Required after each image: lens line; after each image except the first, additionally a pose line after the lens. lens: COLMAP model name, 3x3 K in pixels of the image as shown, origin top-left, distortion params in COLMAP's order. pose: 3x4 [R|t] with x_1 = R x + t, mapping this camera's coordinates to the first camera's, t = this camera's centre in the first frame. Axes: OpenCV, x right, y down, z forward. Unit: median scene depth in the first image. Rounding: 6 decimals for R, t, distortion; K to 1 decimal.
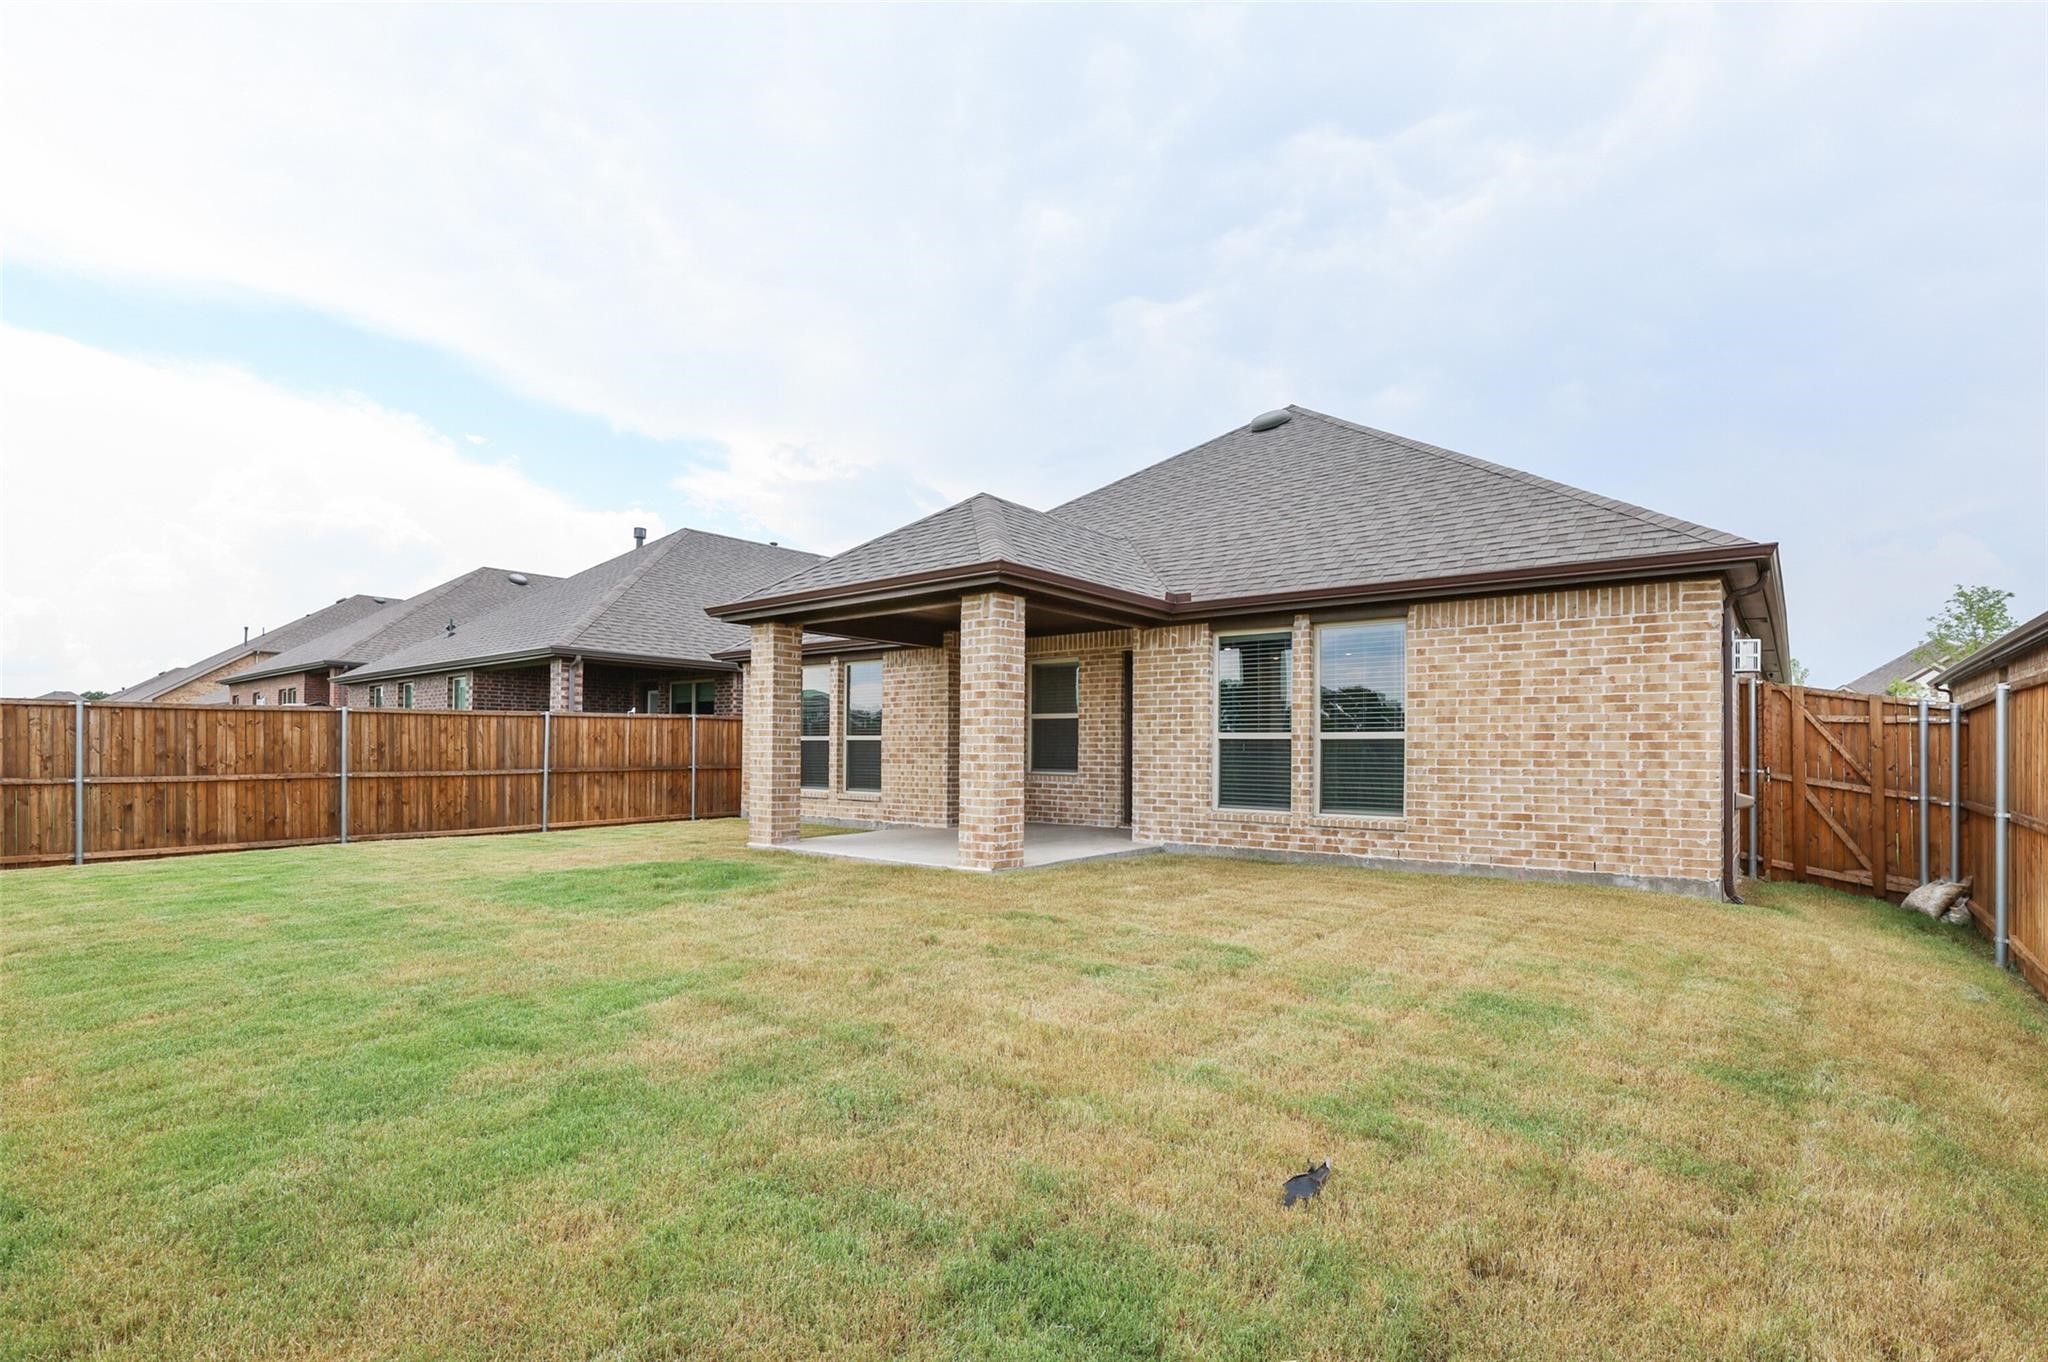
lens RADIAL K [[904.1, 0, 1061.0], [0, 904.1, 622.7], [0, 0, 1]] dist [-0.023856, 0.000174]
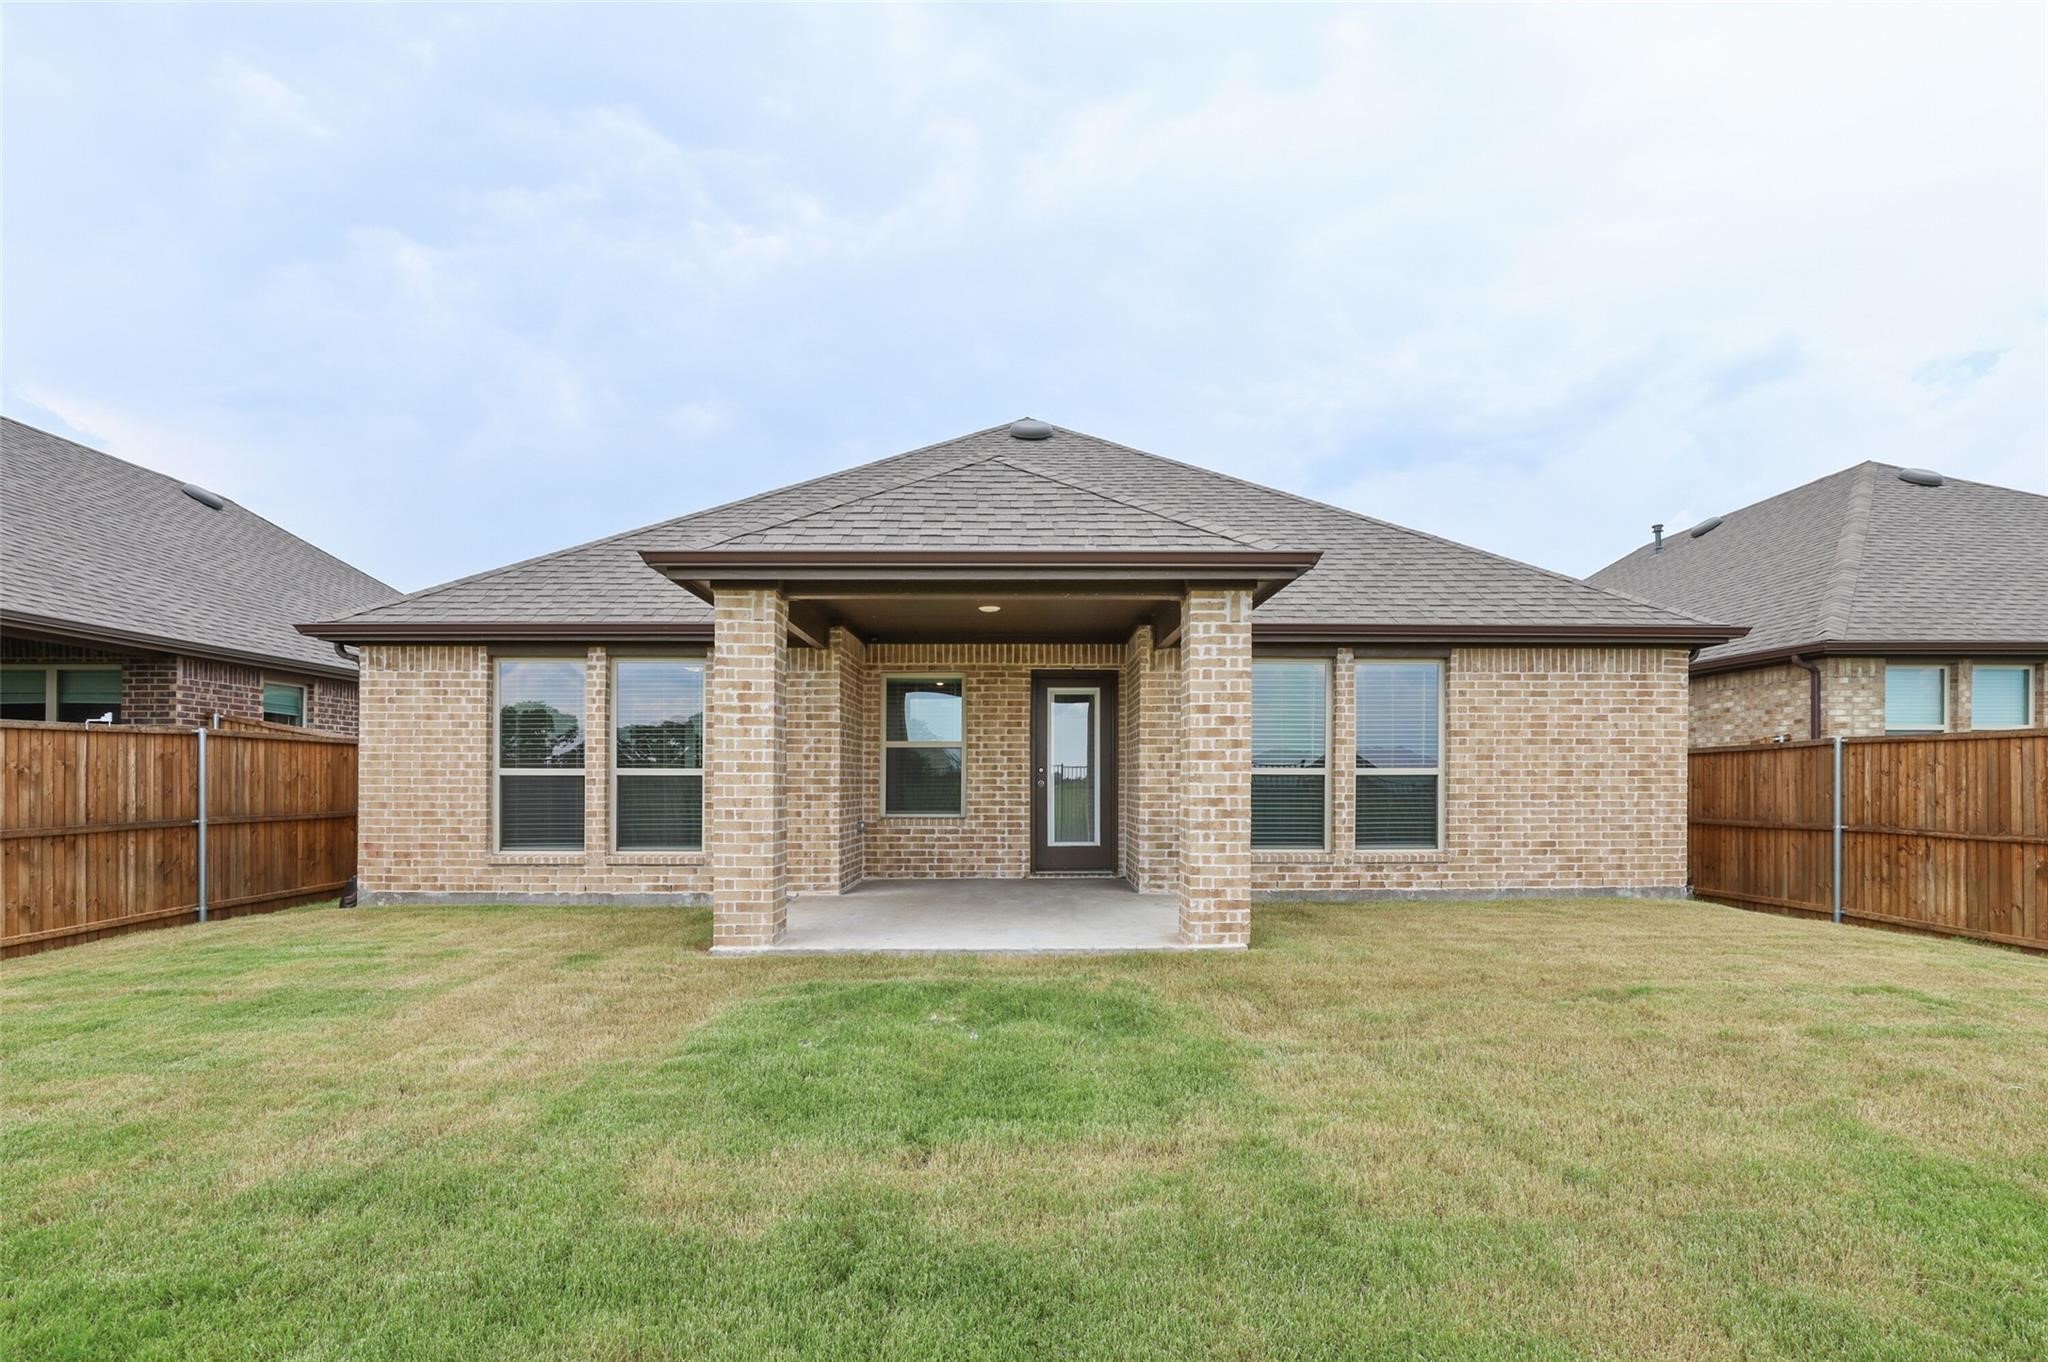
lens RADIAL K [[930.6, 0, 1042.5], [0, 930.6, 678.0], [0, 0, 1]] dist [-0.026683, 0.000463]
pose [[0.786705, 0.060396, 0.614368, -0.698823], [-0.080448, 0.996746, 0.005028, 0.051845], [-0.612065, -0.053380, 0.789004, 0.469473]]
